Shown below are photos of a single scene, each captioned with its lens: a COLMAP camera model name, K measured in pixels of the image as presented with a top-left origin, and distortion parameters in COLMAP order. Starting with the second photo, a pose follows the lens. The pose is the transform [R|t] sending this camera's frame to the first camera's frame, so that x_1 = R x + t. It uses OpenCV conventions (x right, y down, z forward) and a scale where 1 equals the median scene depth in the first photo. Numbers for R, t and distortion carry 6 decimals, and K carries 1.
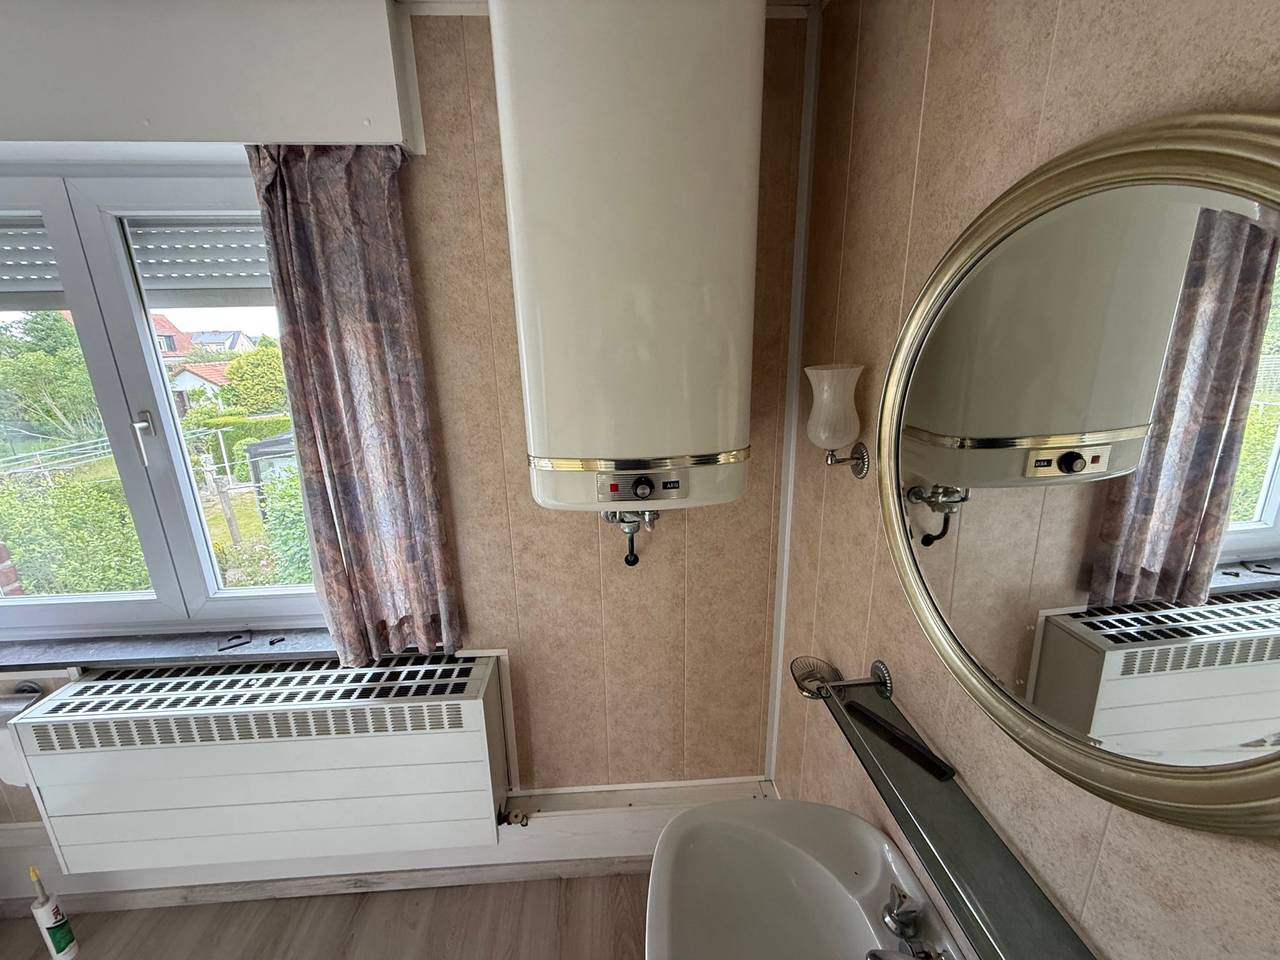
lens RADIAL K [[508.8, 0, 635.6], [0, 508.8, 480.1], [0, 0, 1]] dist [-0.000202, 0.000230]
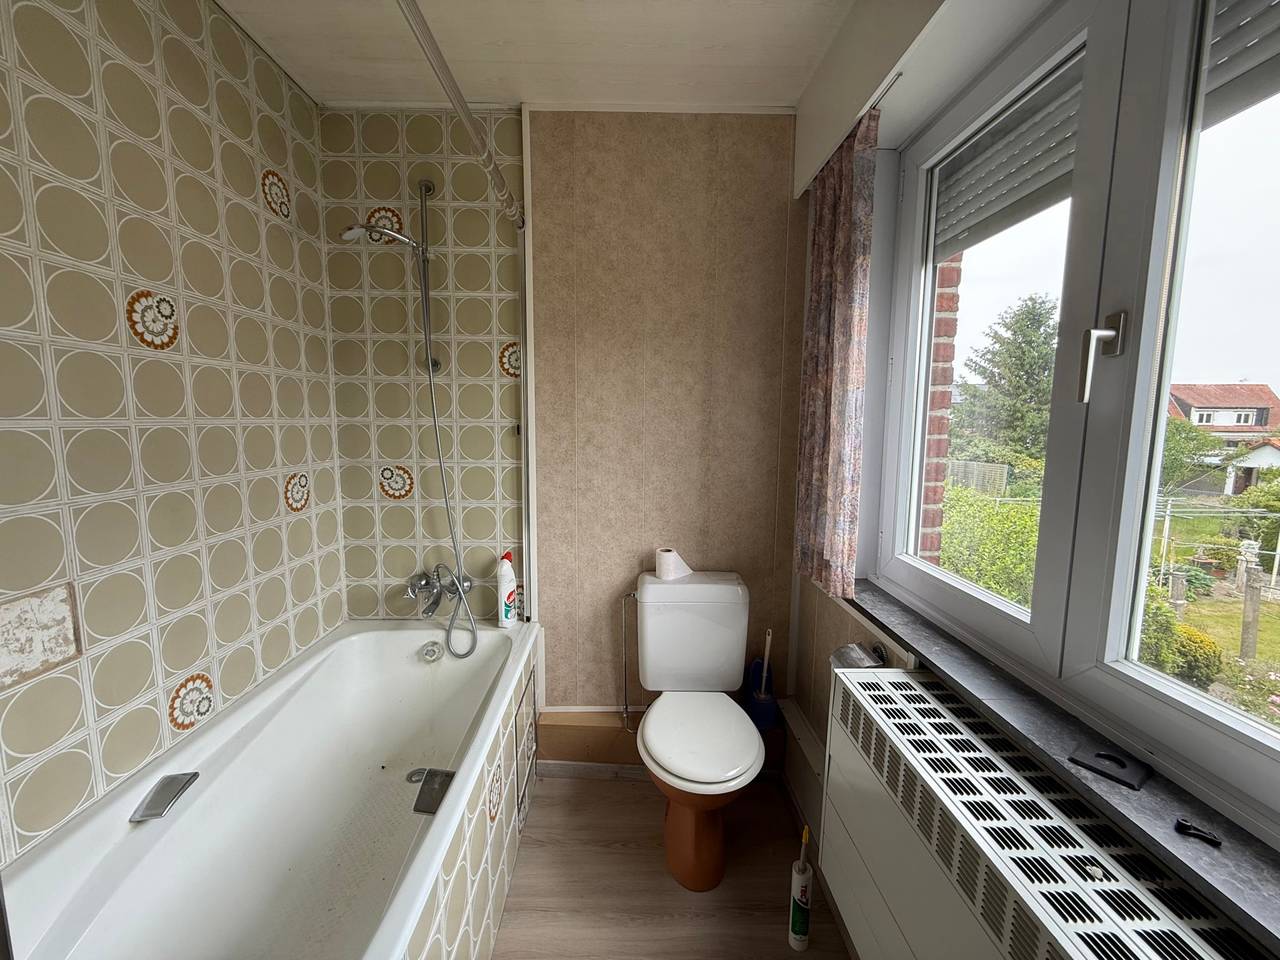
lens RADIAL K [[508.8, 0, 635.6], [0, 508.8, 480.1], [0, 0, 1]] dist [-0.000202, 0.000230]
pose [[-0.037967, 0.134938, -0.990126, -0.326272], [-0.271453, 0.952189, 0.140177, 0.111082], [0.961702, 0.274095, 0.000478, 0.496272]]
